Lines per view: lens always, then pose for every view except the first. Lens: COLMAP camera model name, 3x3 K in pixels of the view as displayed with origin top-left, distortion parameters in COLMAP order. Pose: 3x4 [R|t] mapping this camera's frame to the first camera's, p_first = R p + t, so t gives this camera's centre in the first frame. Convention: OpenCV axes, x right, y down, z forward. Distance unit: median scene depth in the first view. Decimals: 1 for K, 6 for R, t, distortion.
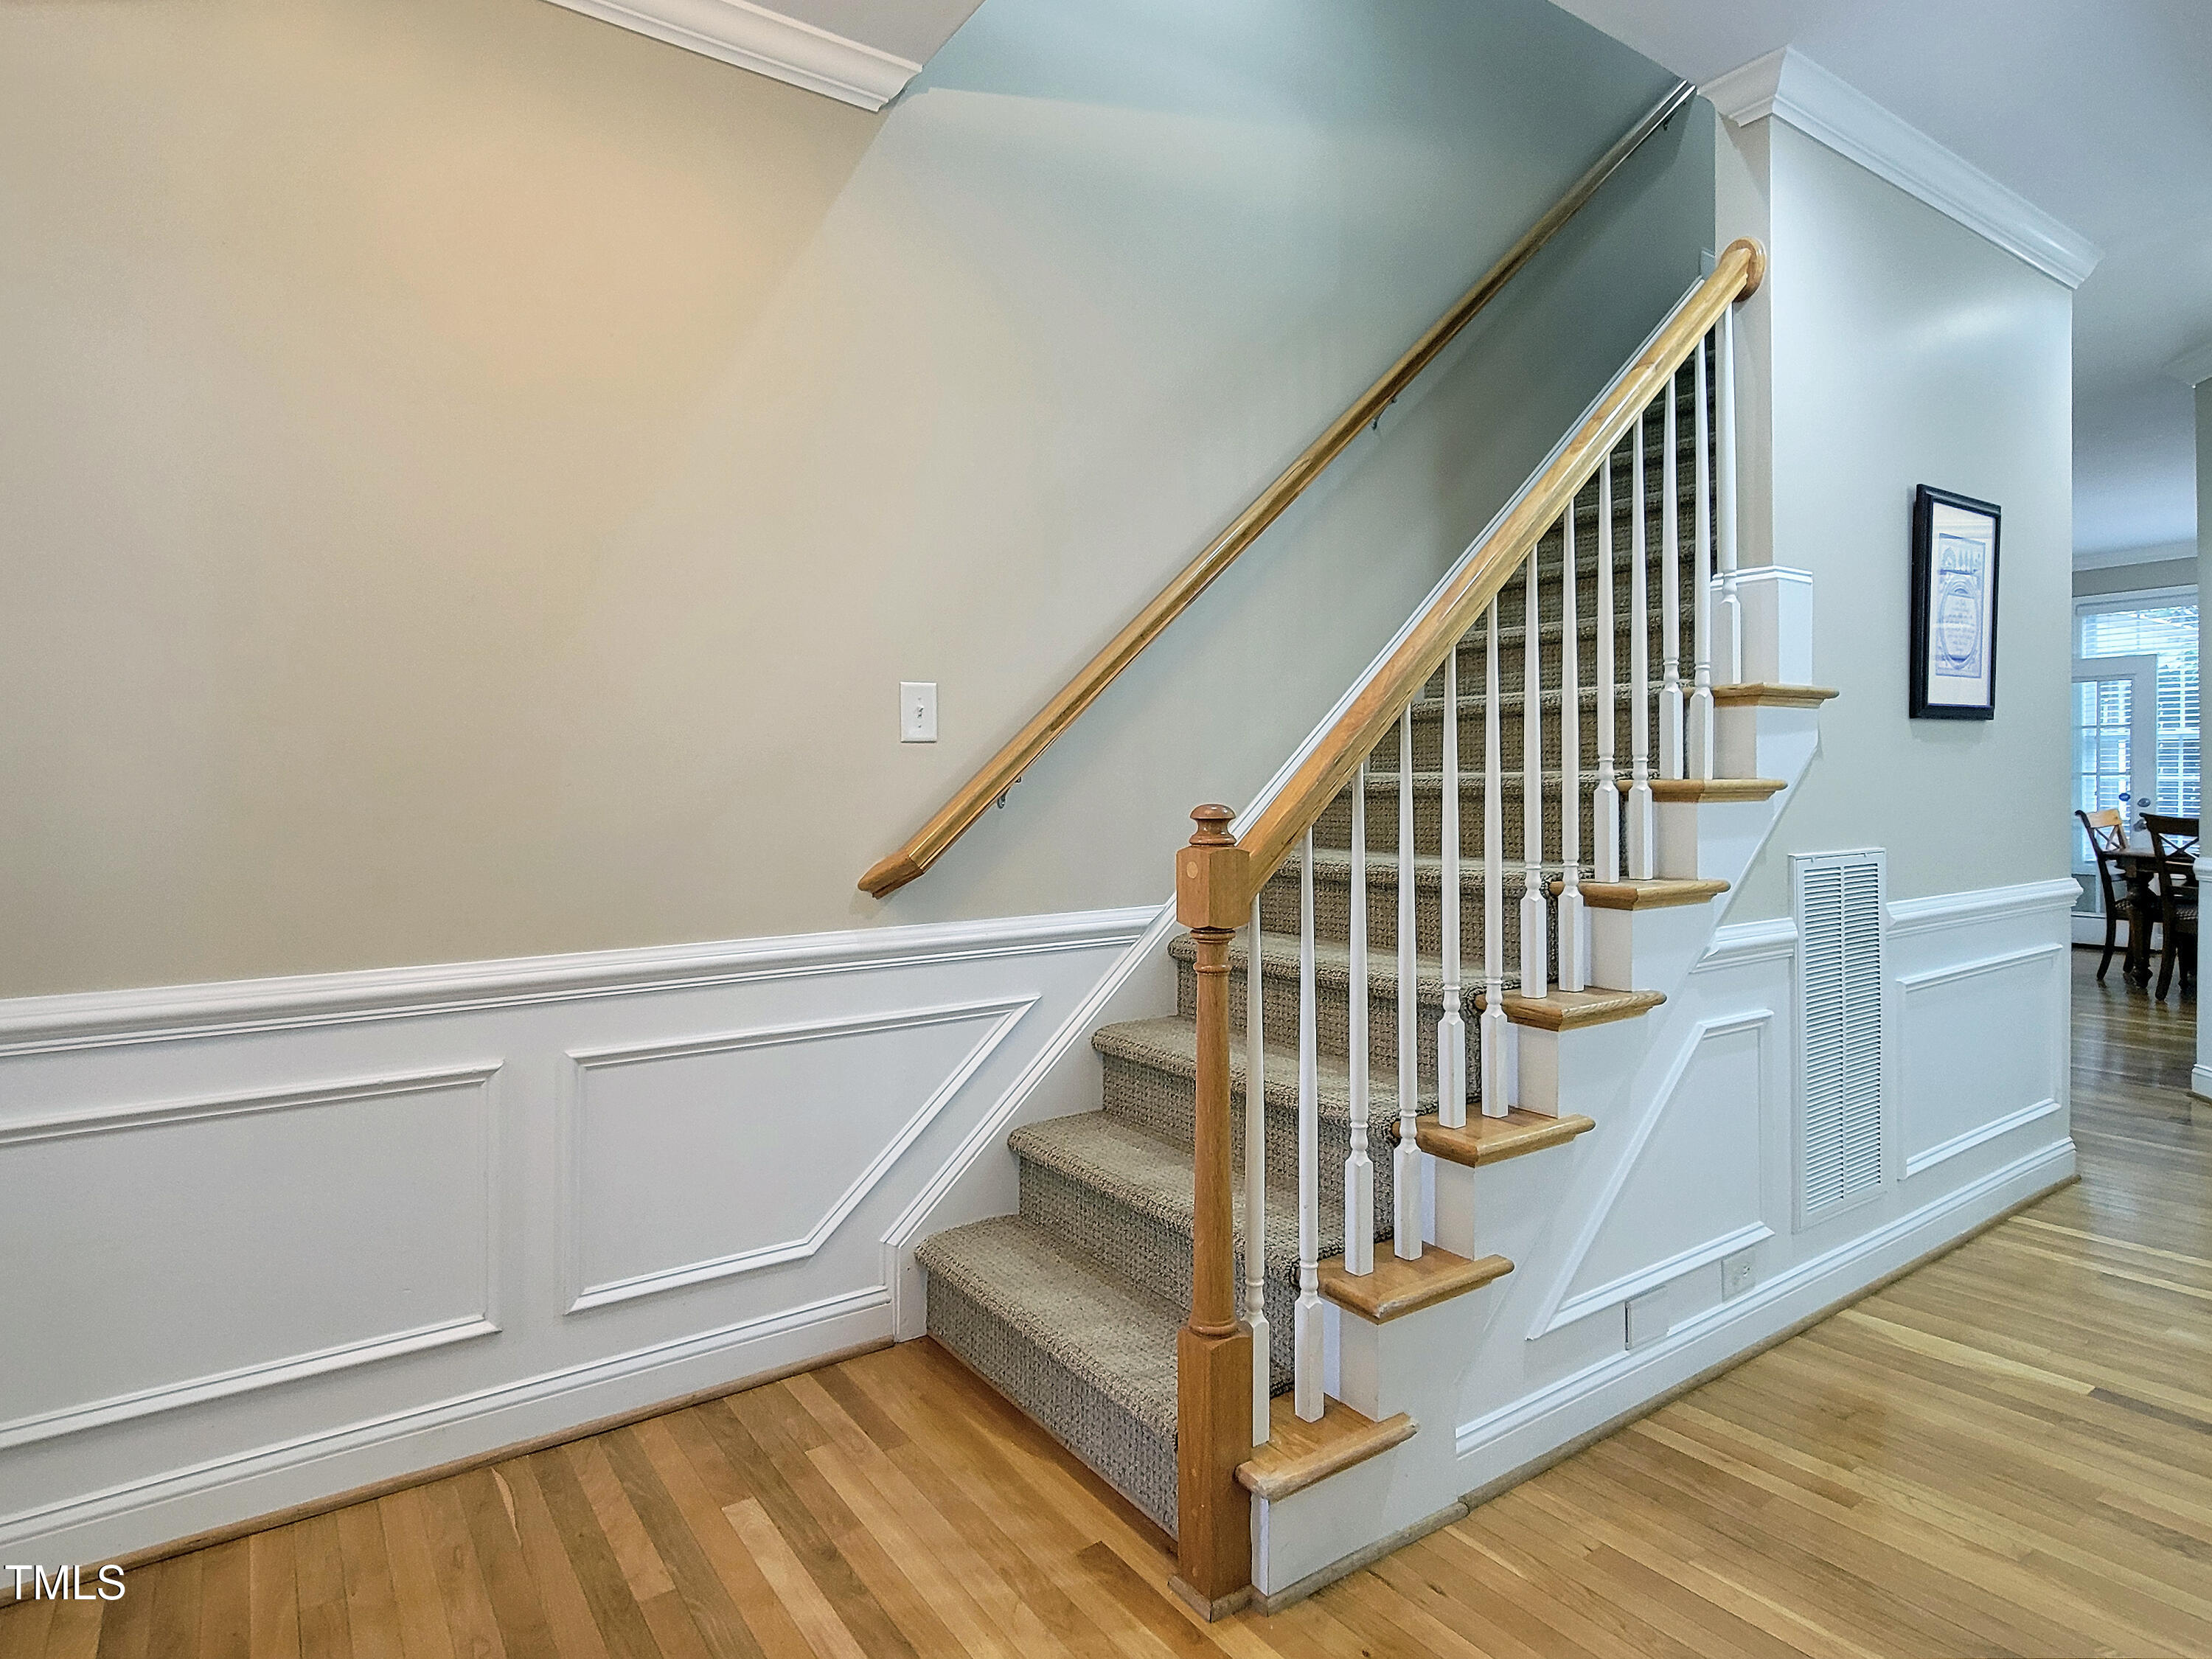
lens RADIAL K [[1157.0, 0, 1103.3], [0, 1157.0, 758.9], [0, 0, 1]] dist [-0.004597, 0.000532]
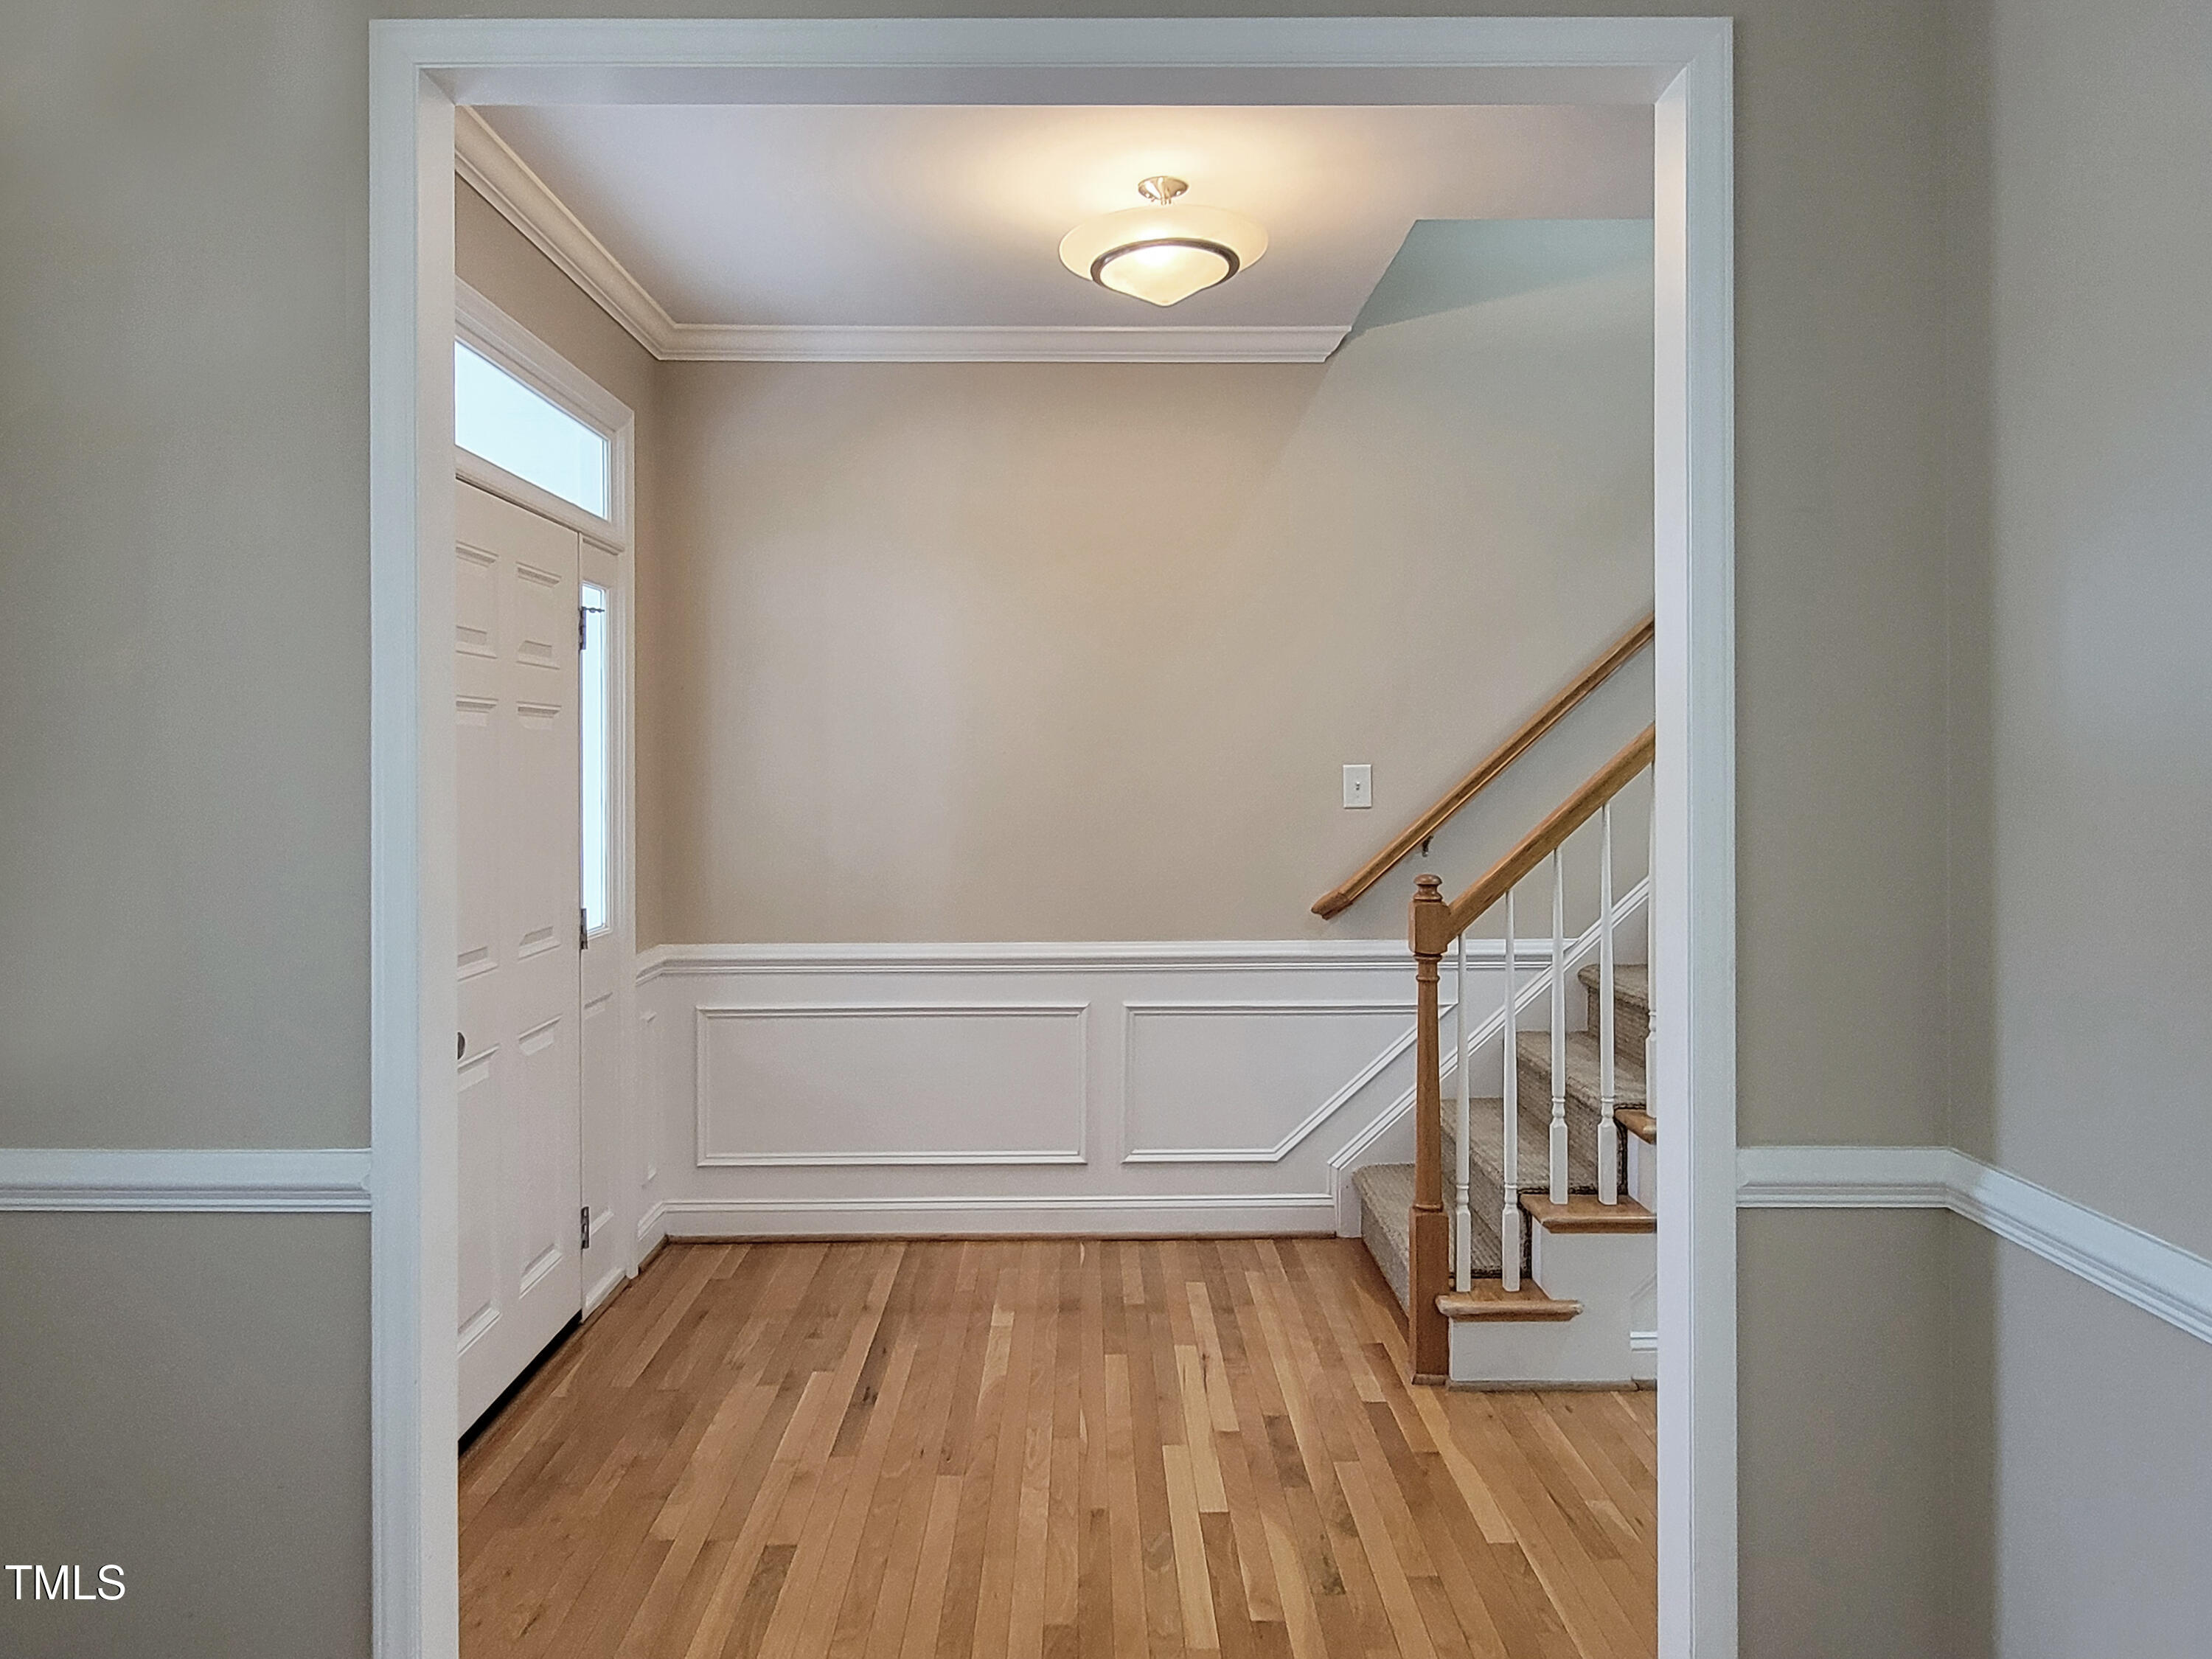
lens RADIAL K [[1157.0, 0, 1103.3], [0, 1157.0, 758.9], [0, 0, 1]] dist [-0.004597, 0.000532]
pose [[0.839309, -0.013532, -0.543486, 0.406329], [0.009126, 0.999900, -0.010802, -0.073556], [0.543578, 0.004107, 0.839349, -0.389830]]
